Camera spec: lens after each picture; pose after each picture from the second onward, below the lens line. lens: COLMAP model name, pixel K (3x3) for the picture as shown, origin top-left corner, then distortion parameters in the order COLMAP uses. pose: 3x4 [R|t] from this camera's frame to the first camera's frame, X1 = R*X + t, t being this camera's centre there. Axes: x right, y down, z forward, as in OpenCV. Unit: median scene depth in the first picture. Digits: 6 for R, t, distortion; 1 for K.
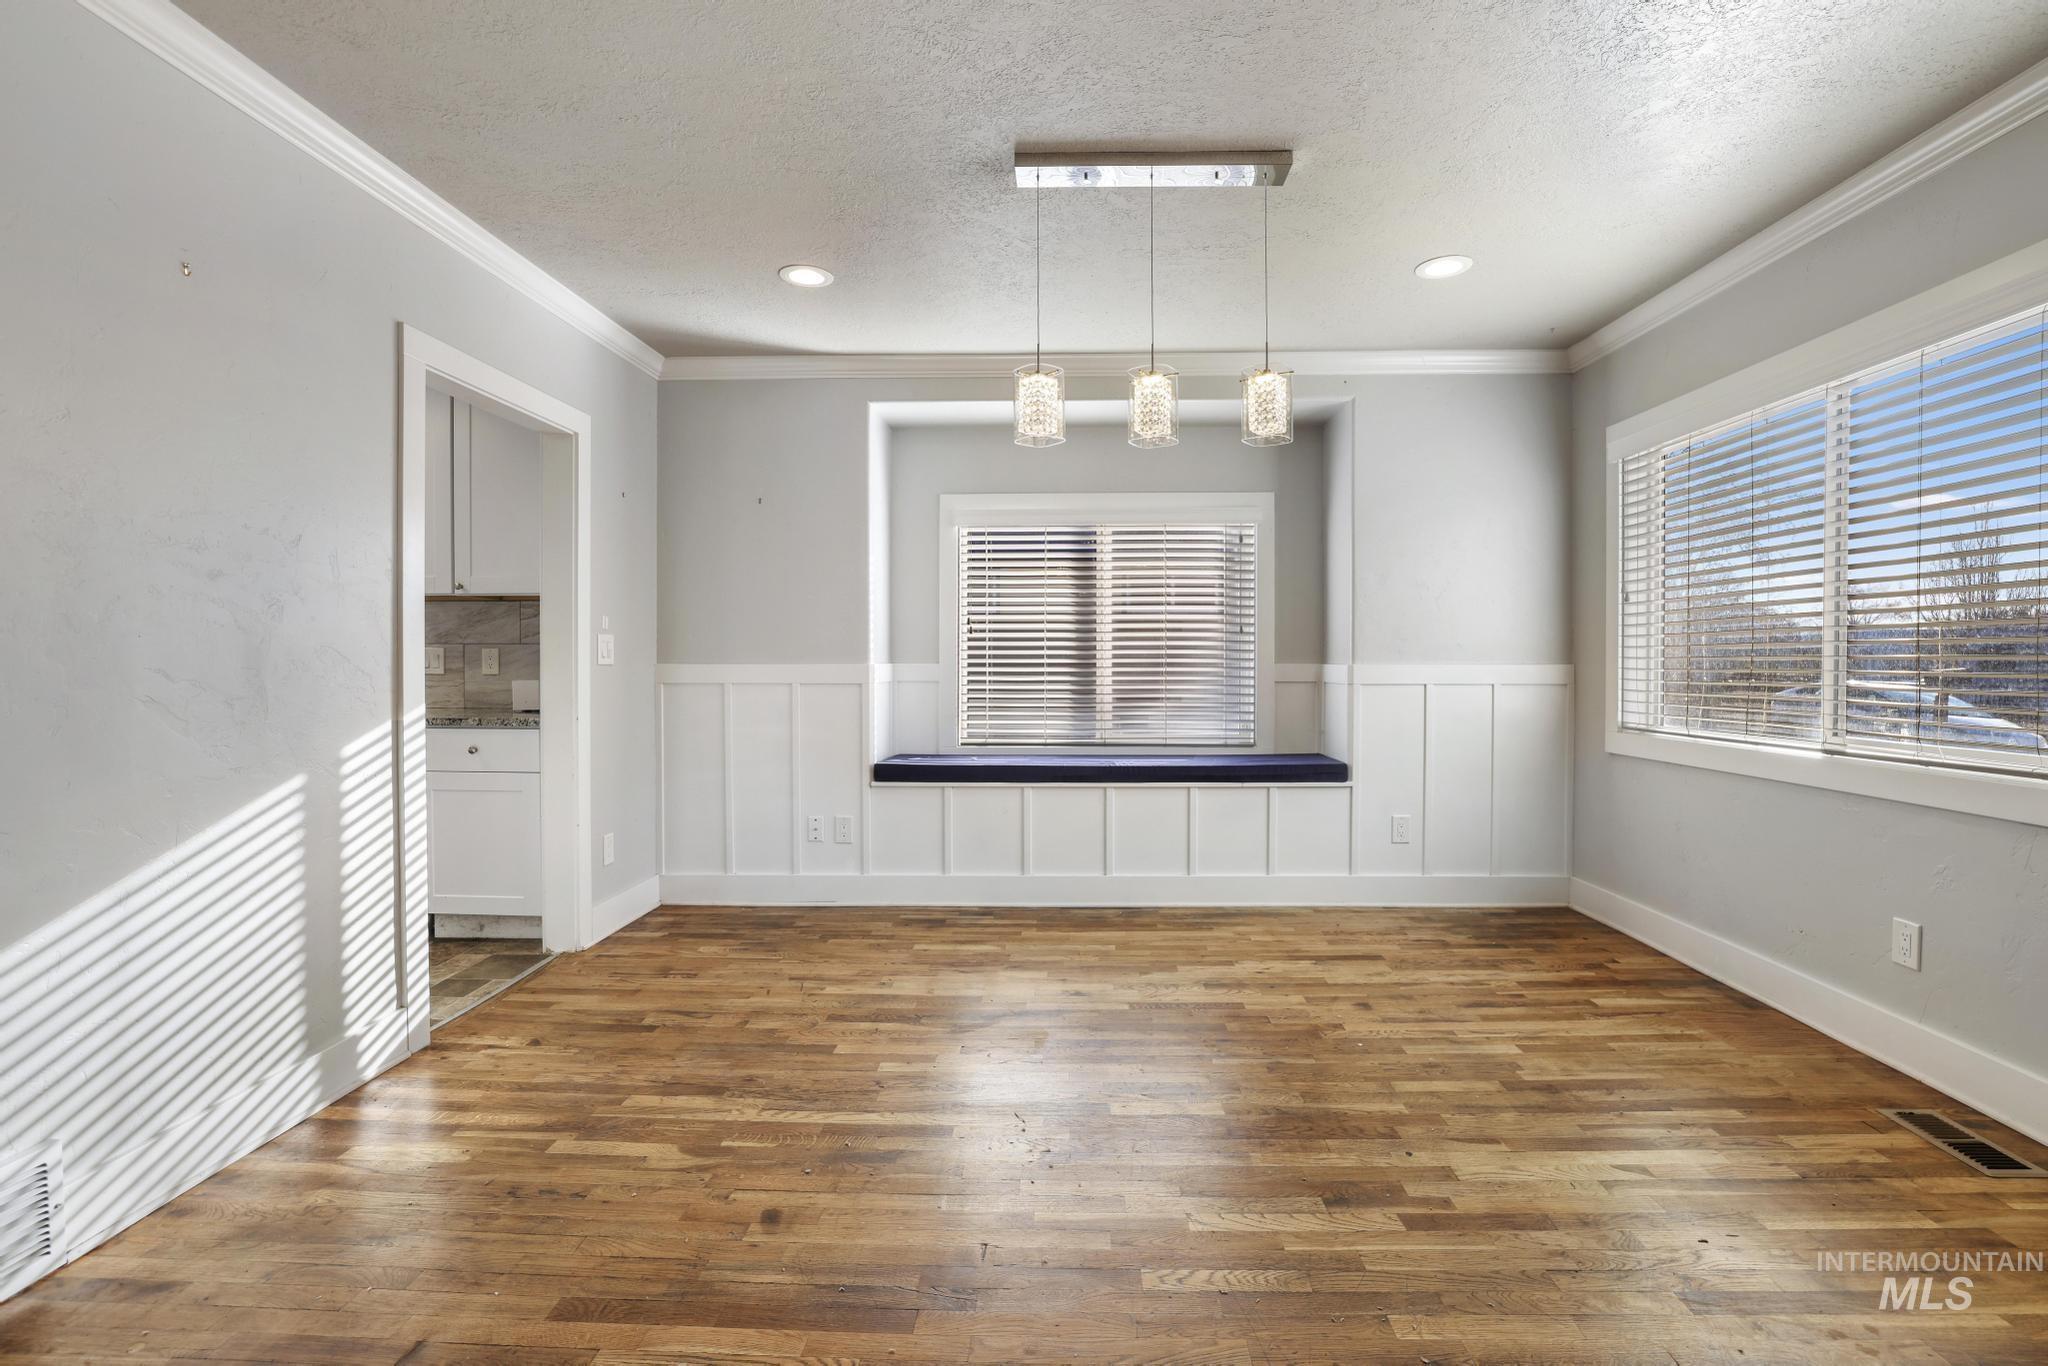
lens RADIAL K [[905.0, 0, 1044.6], [0, 905.0, 676.1], [0, 0, 1]] dist [-0.037011, 0.010241]
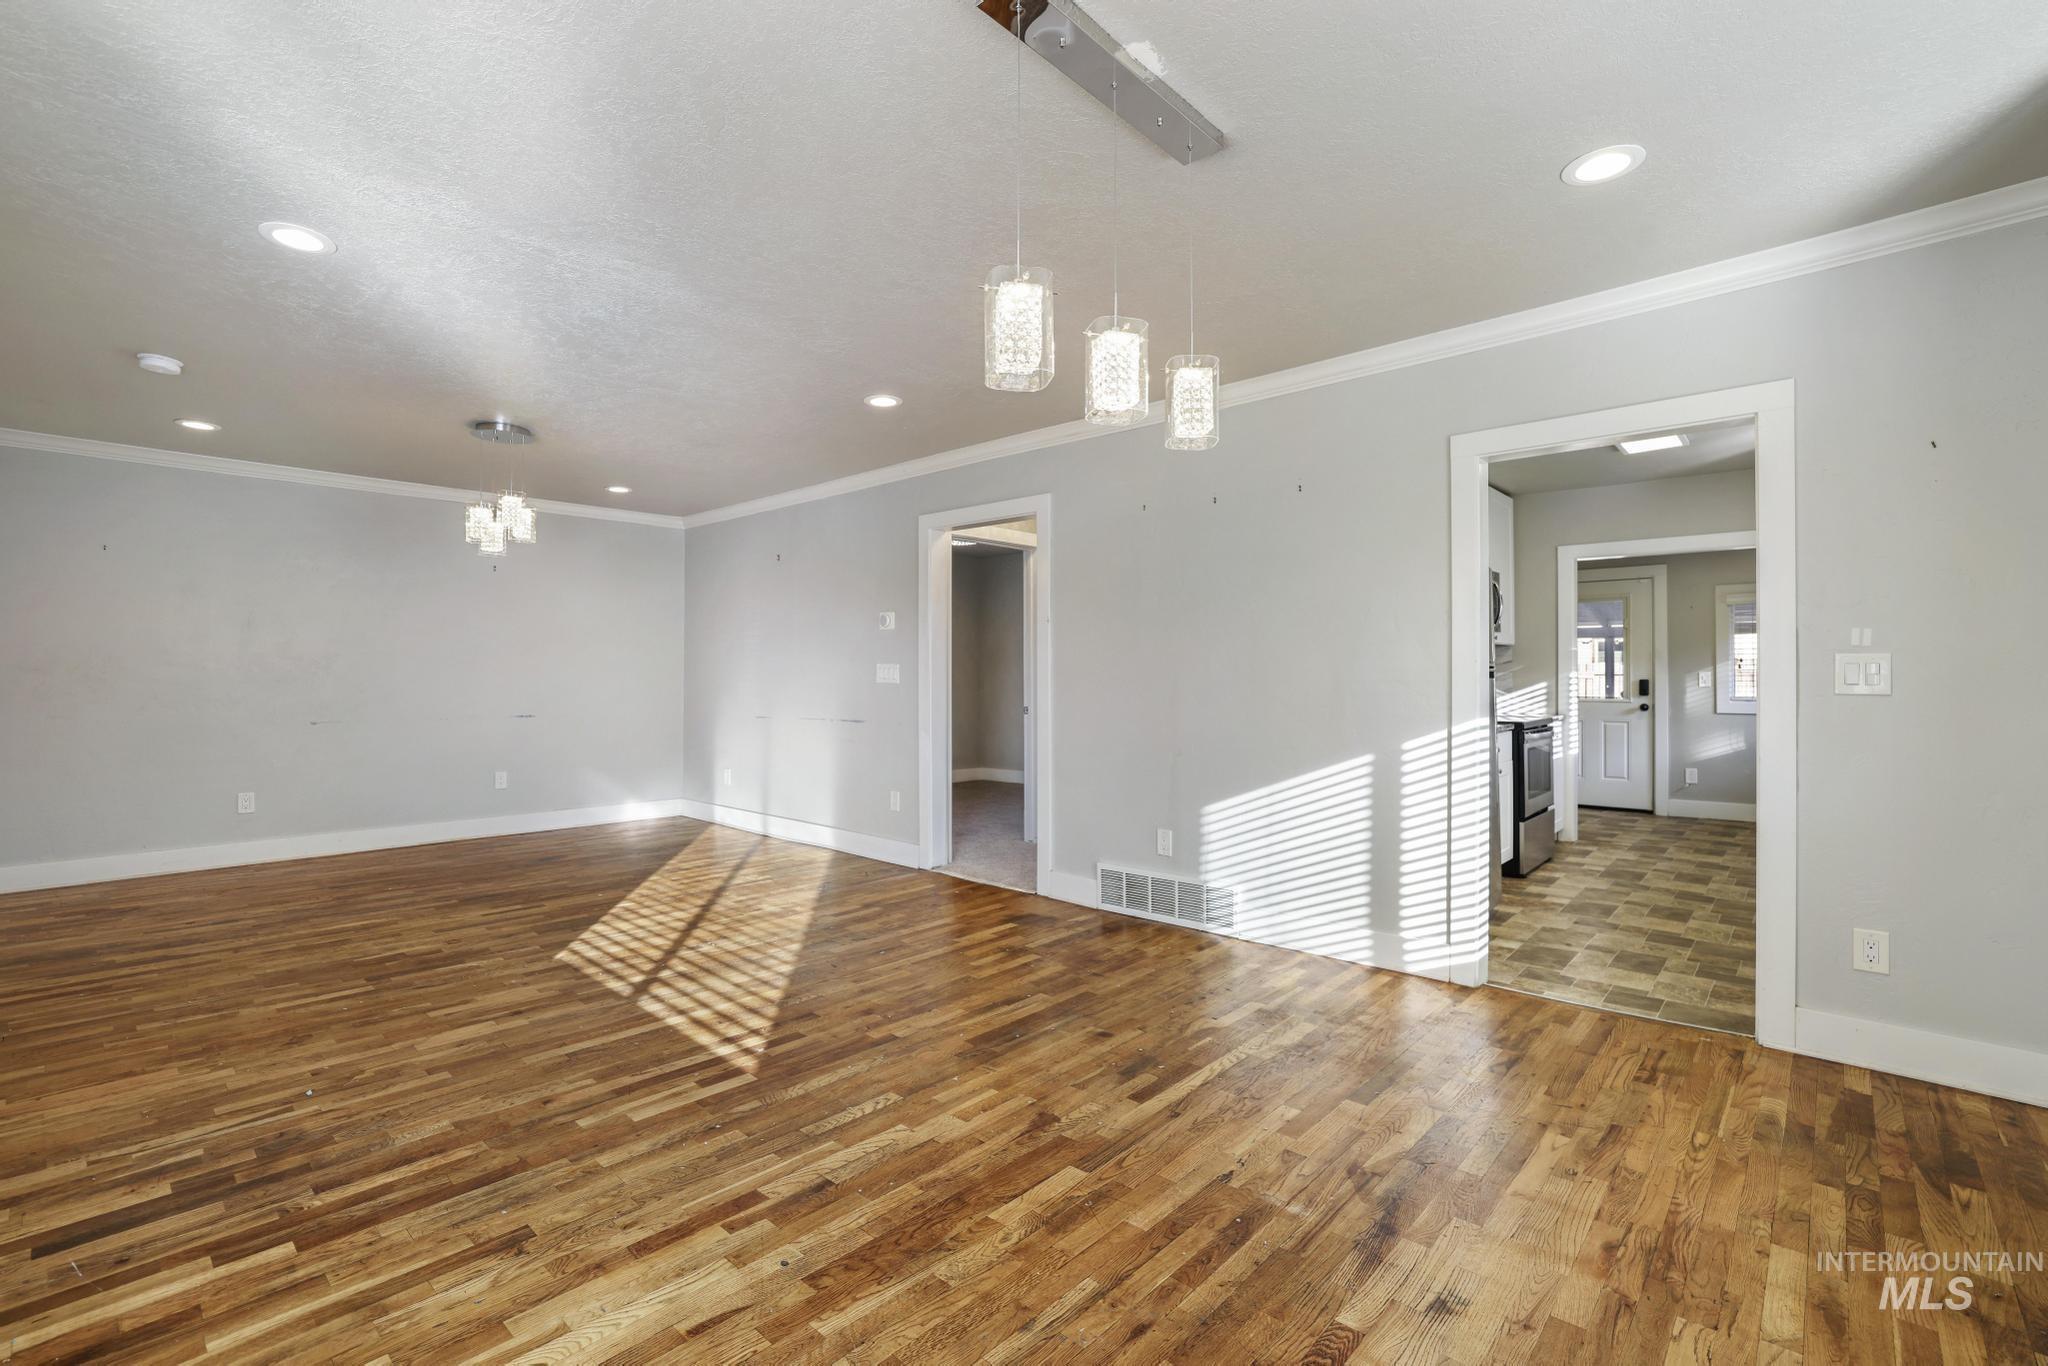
lens RADIAL K [[905.0, 0, 1009.9], [0, 905.0, 662.5], [0, 0, 1]] dist [-0.037011, 0.010241]
pose [[-0.662820, -0.014834, -0.748632, 0.530151], [-0.013454, 0.999878, -0.007901, -0.023932], [0.748658, 0.004835, -0.662939, 1.000990]]
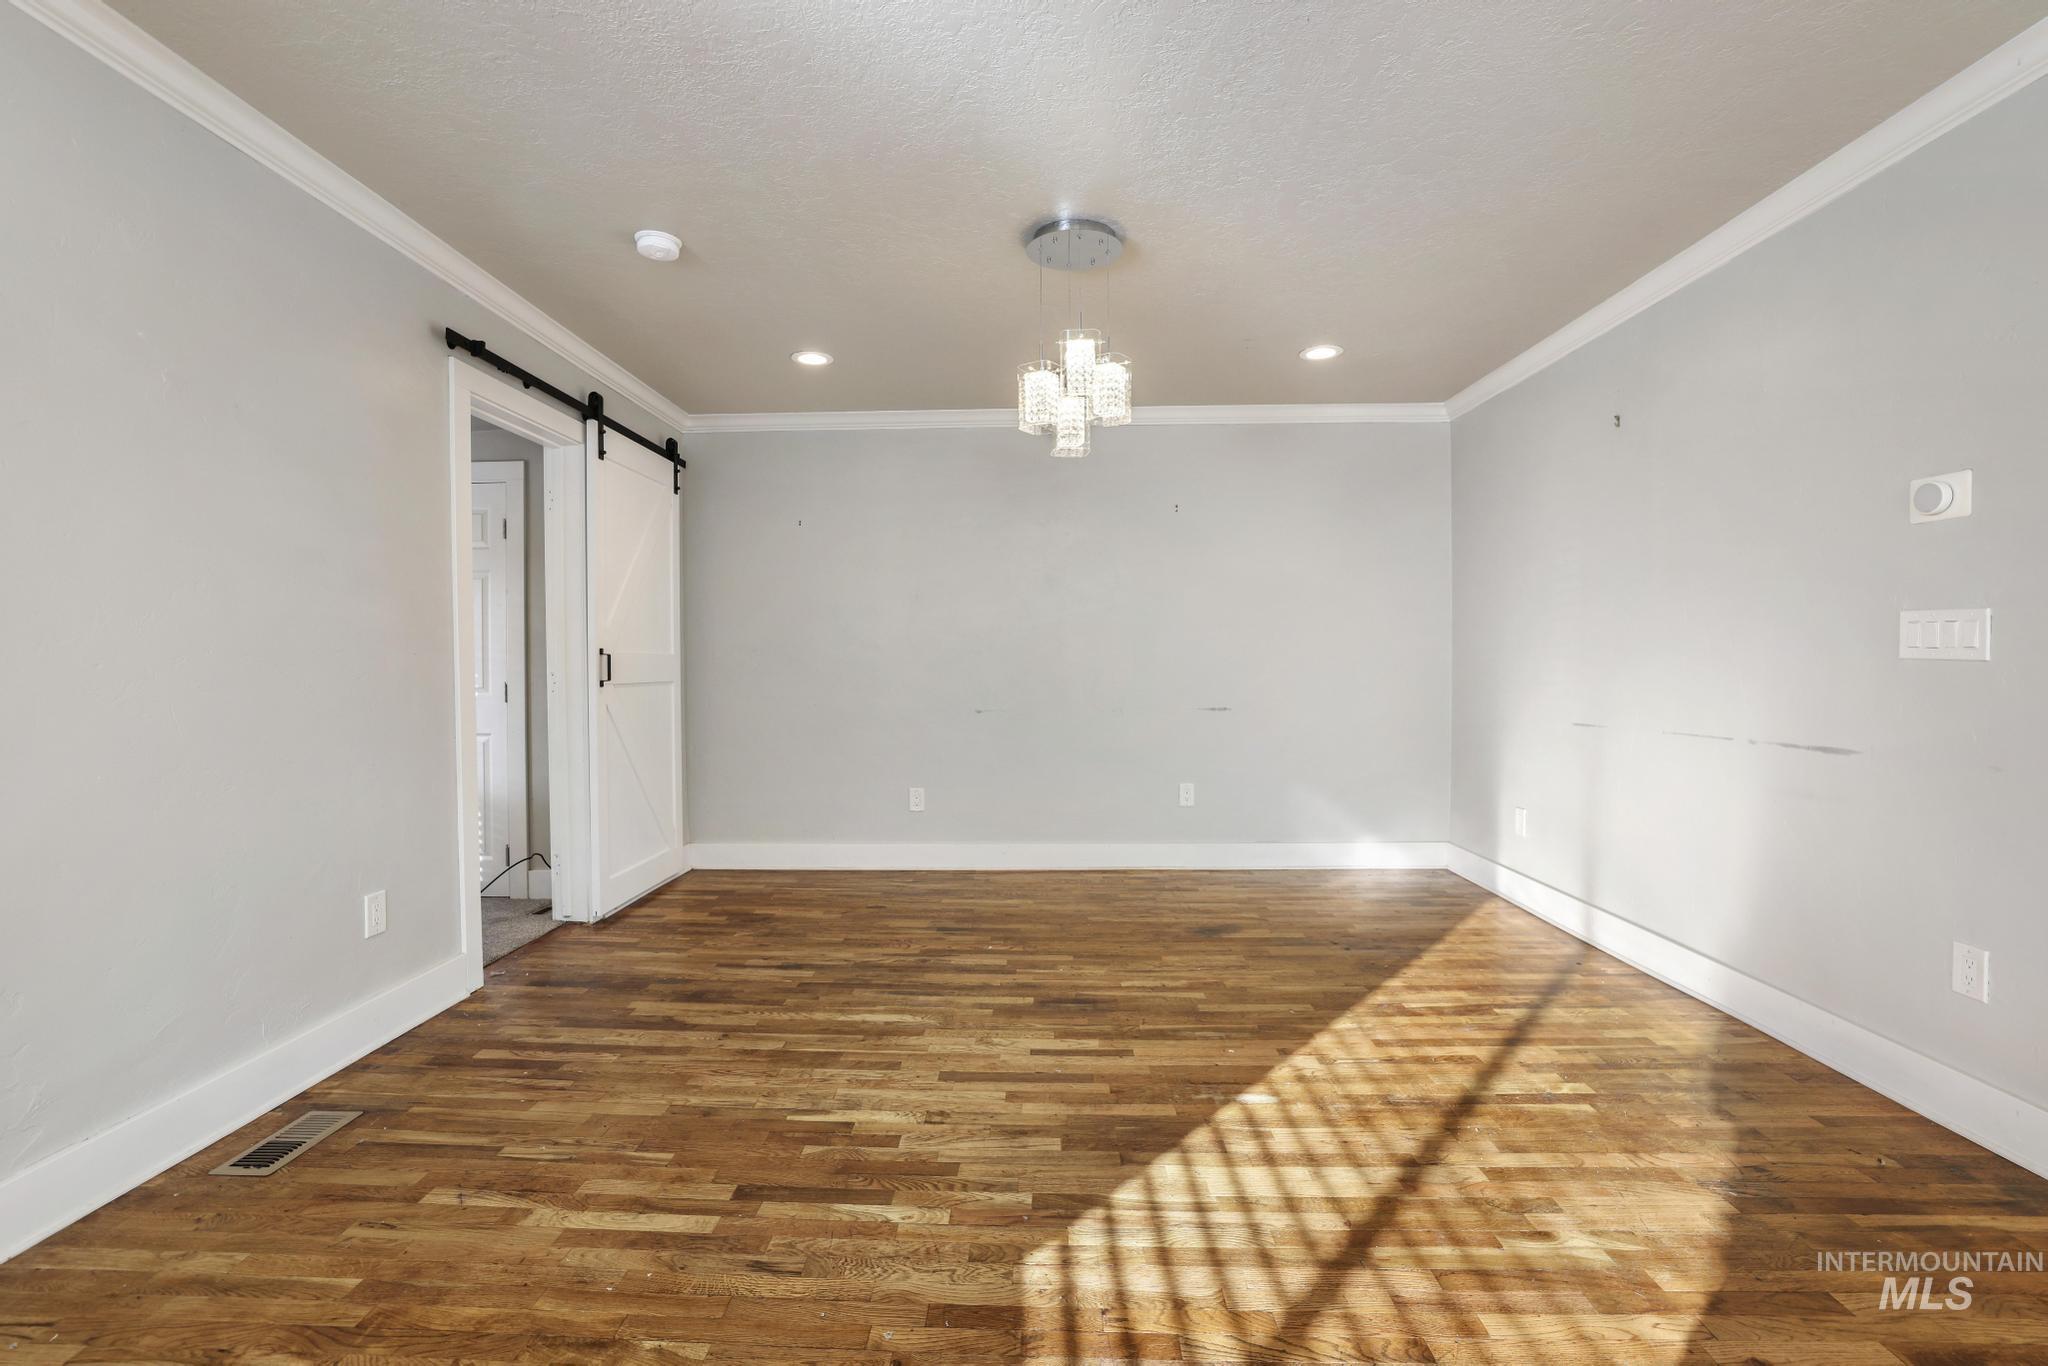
lens RADIAL K [[905.0, 0, 1010.1], [0, 905.0, 672.6], [0, 0, 1]] dist [-0.037011, 0.010241]
pose [[-0.999923, 0.002118, 0.012247, 0.093794], [0.002448, 0.999633, 0.026991, -0.006861], [-0.012185, 0.027018, -0.999561, 0.375187]]
